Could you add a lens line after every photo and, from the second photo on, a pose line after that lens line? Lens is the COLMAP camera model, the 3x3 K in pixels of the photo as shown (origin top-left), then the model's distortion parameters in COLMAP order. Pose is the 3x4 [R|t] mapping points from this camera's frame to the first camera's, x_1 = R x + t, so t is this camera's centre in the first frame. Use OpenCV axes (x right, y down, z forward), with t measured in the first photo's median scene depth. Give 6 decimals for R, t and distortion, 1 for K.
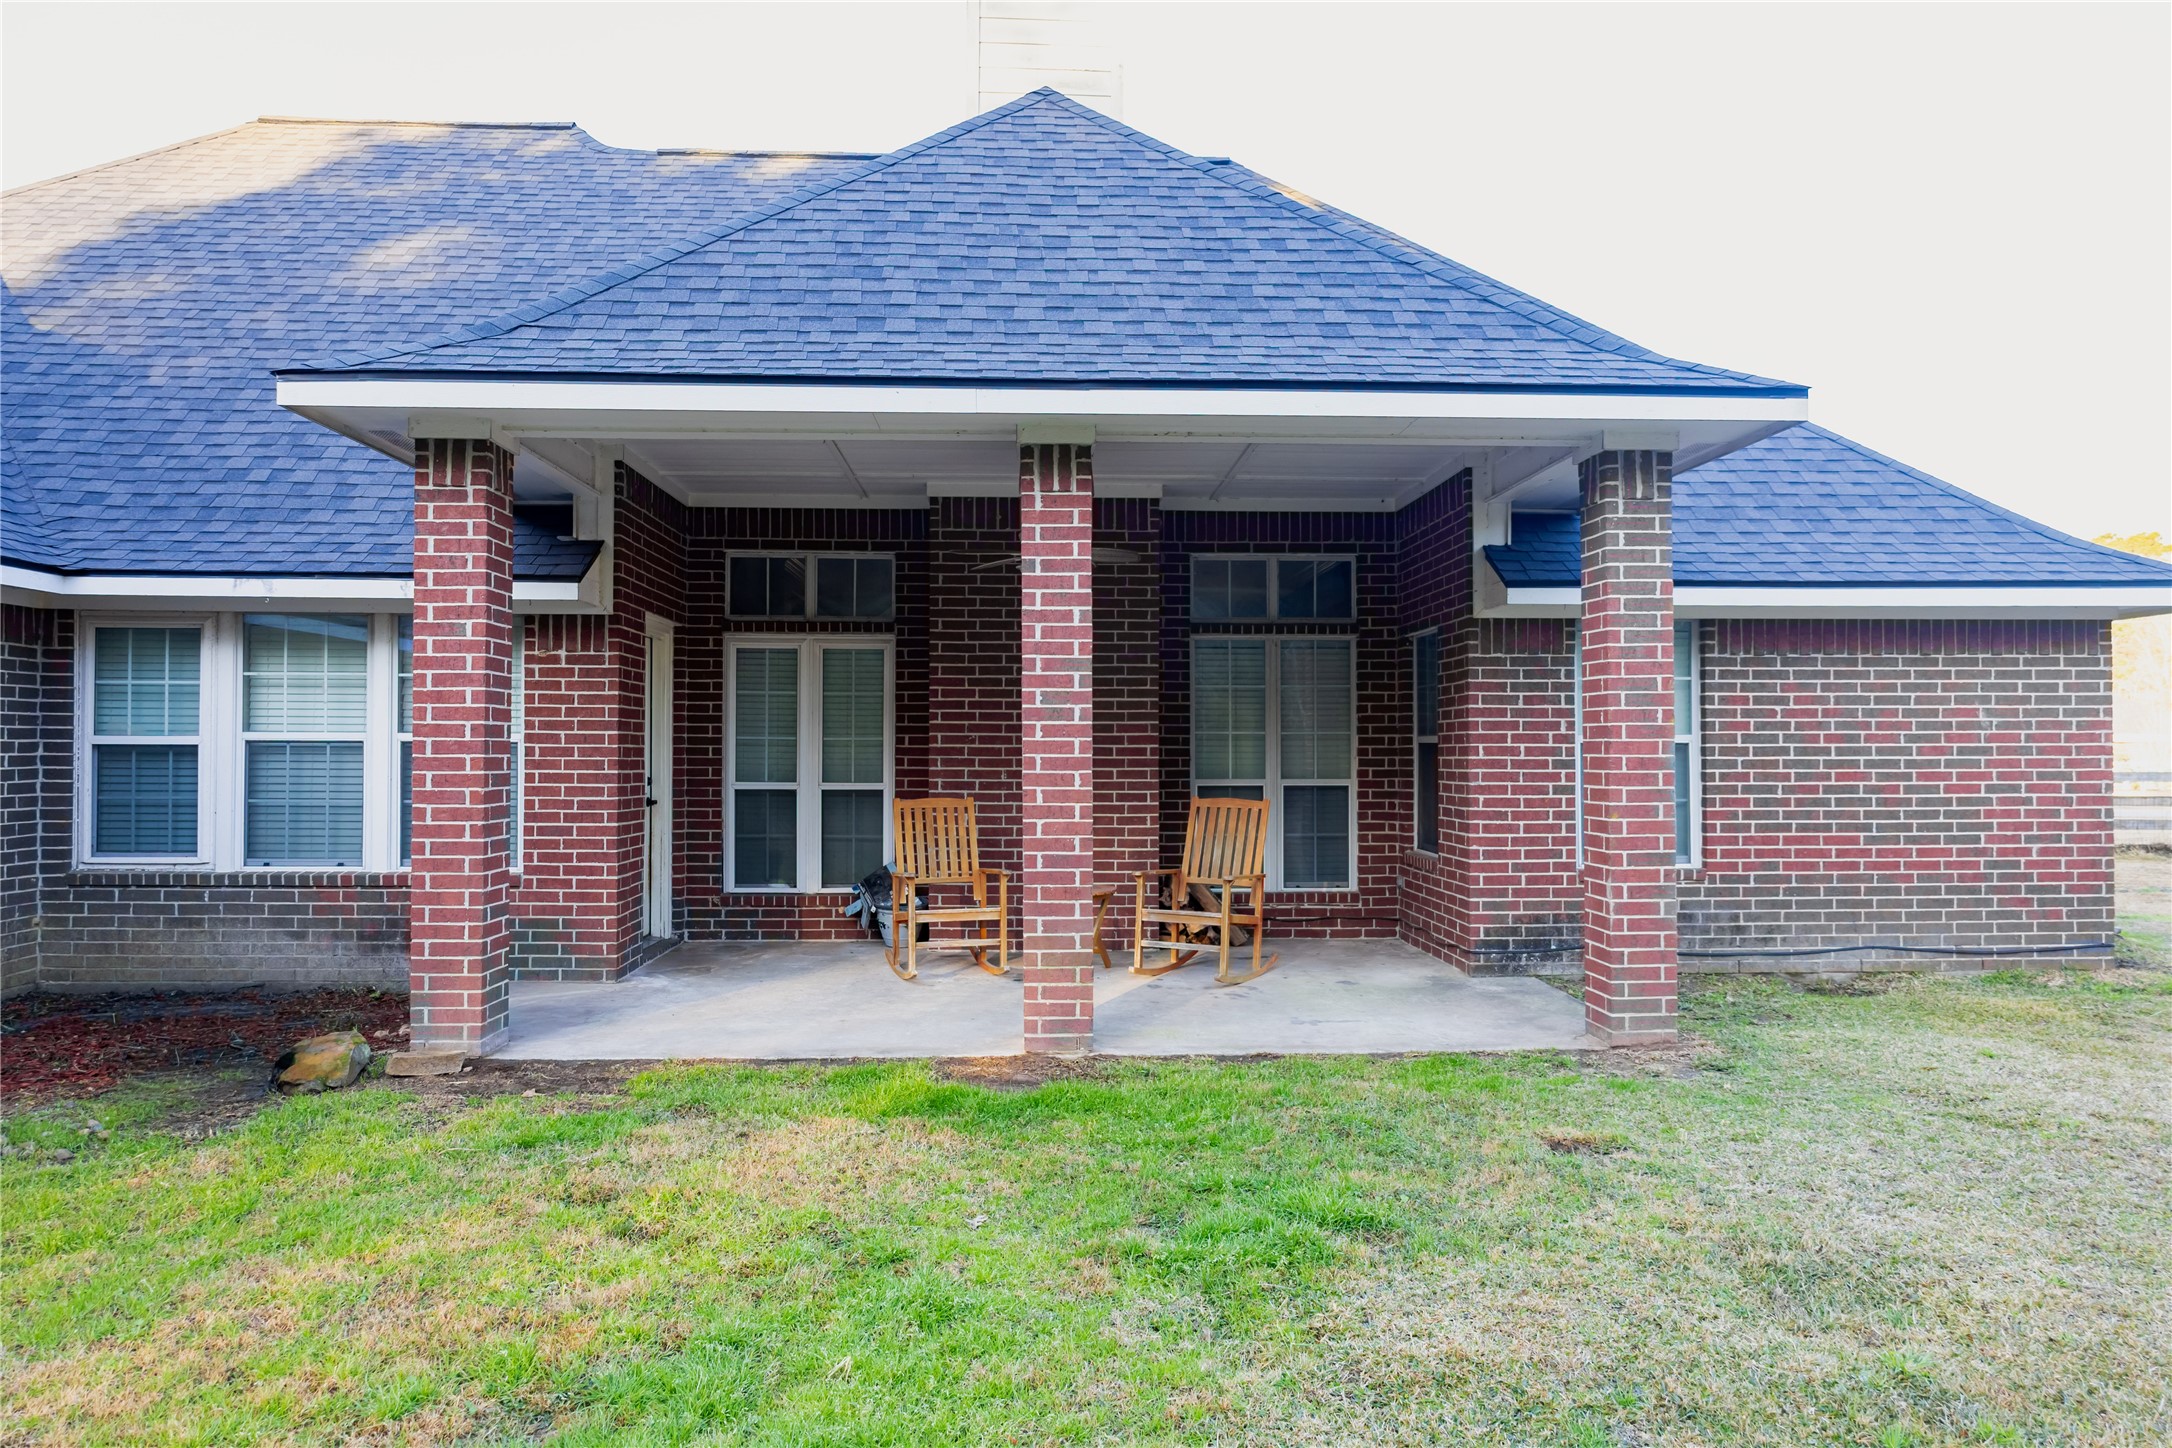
lens RADIAL K [[1403.4, 0, 1088.6], [0, 1403.4, 730.3], [0, 0, 1]] dist [0.034508, -0.003482]
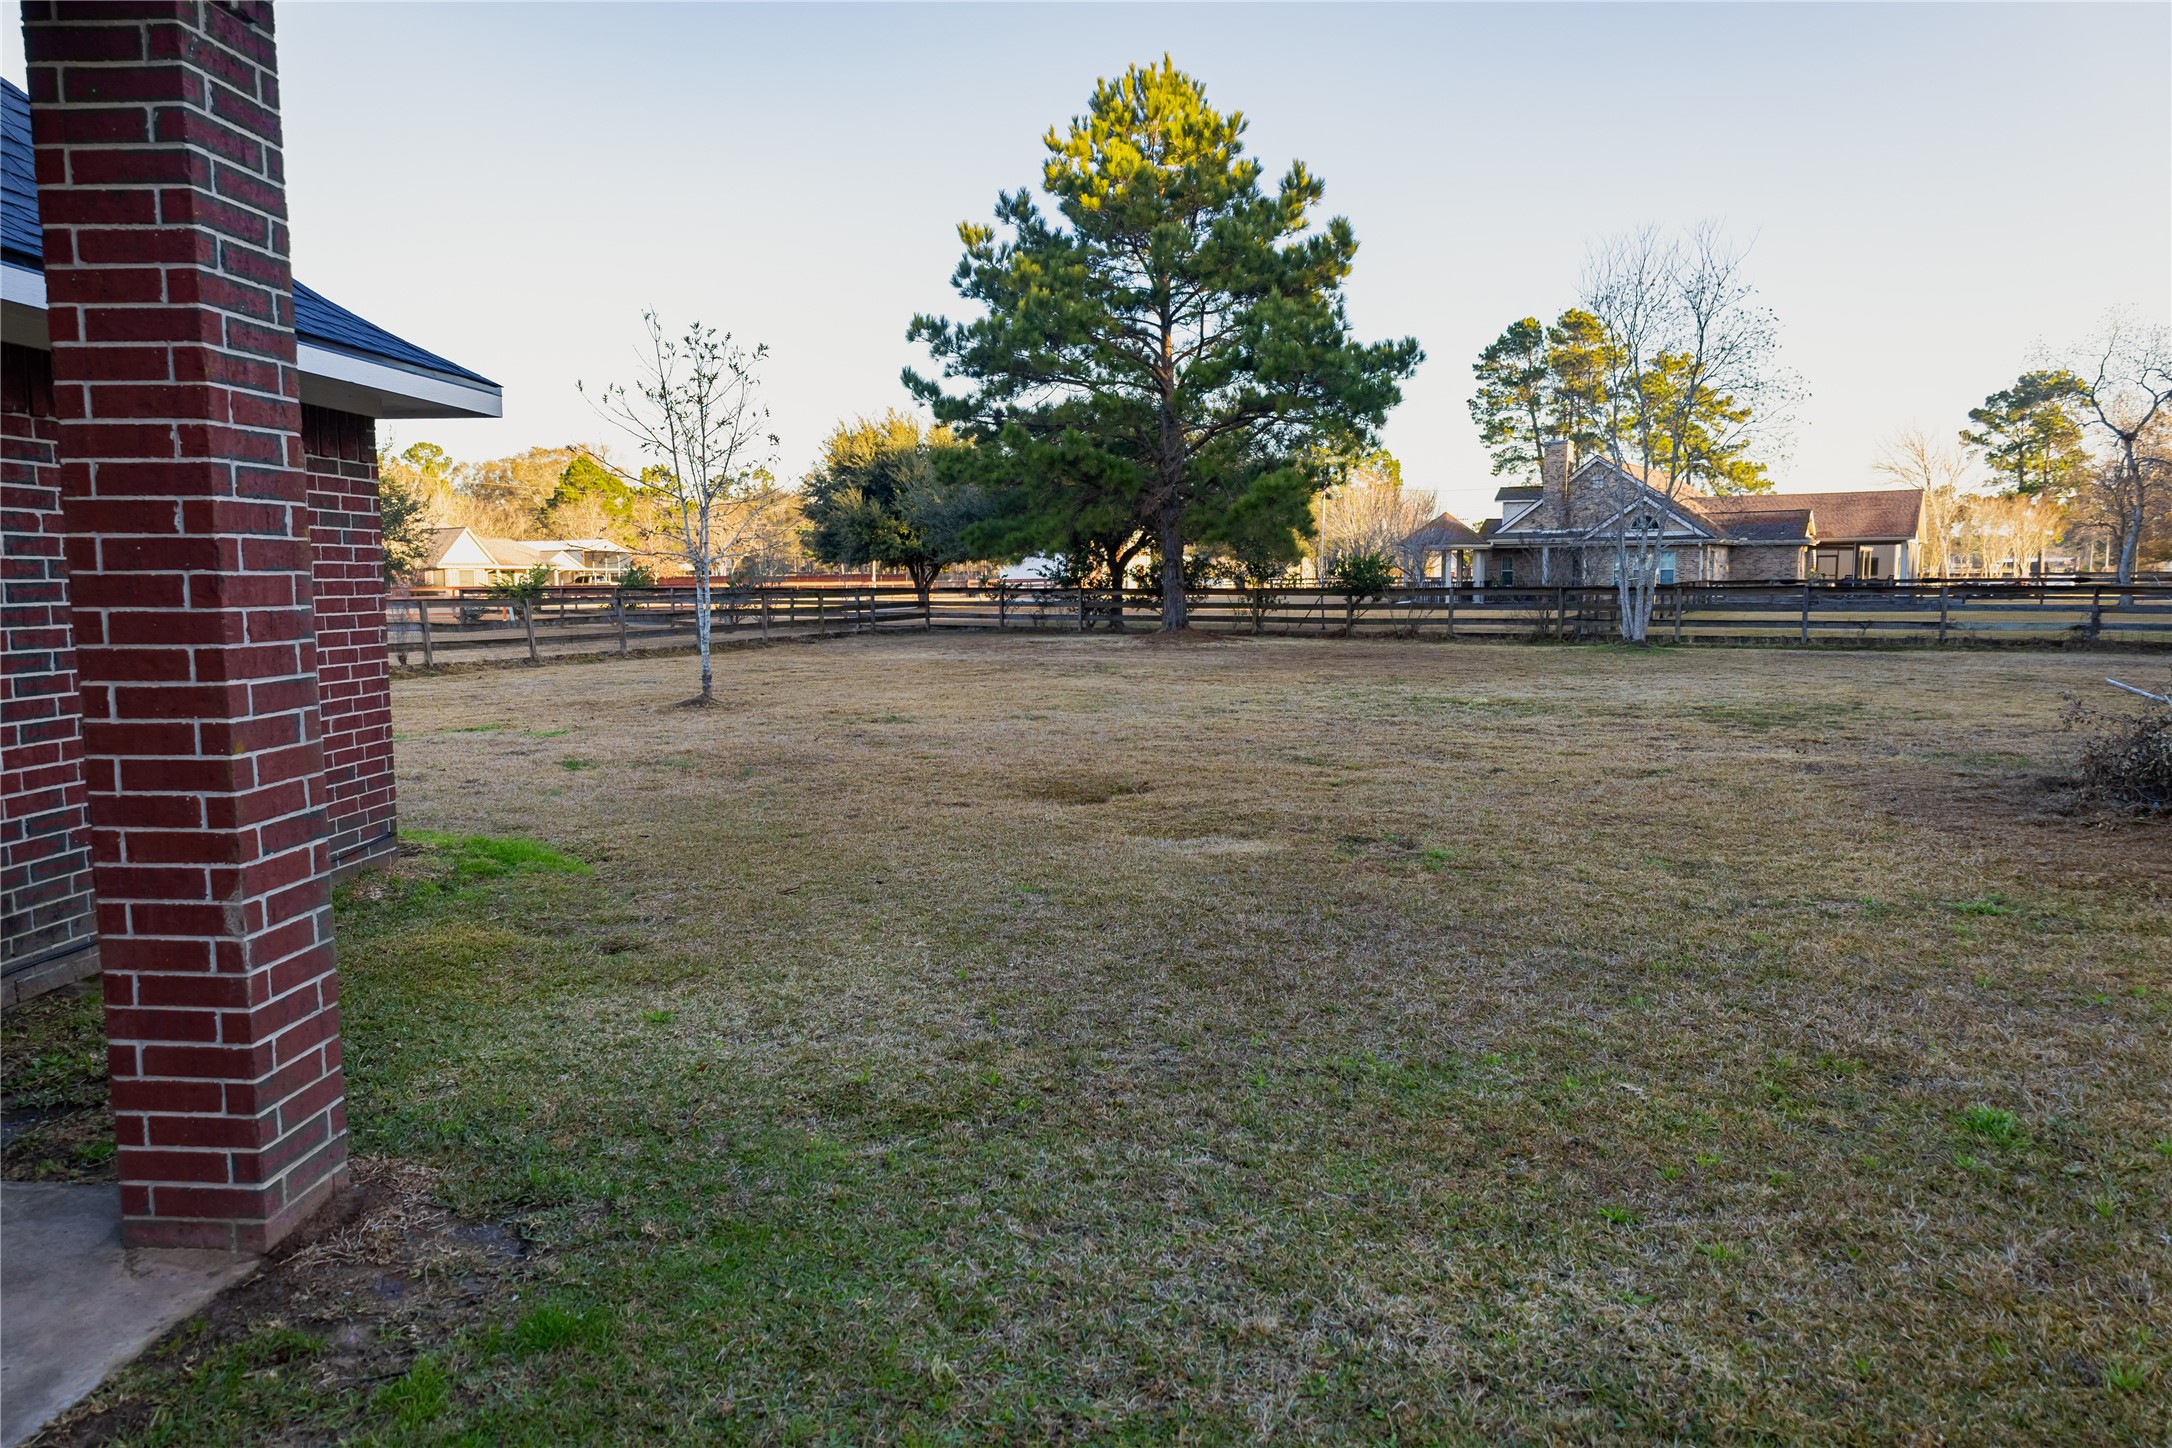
lens RADIAL K [[1403.4, 0, 1088.6], [0, 1403.4, 730.3], [0, 0, 1]] dist [0.034508, -0.003482]
pose [[0.079907, -0.107355, 0.991004, -0.032970], [-0.009749, 0.994052, 0.108471, 0.003864], [-0.996755, -0.018329, 0.078386, 0.550797]]
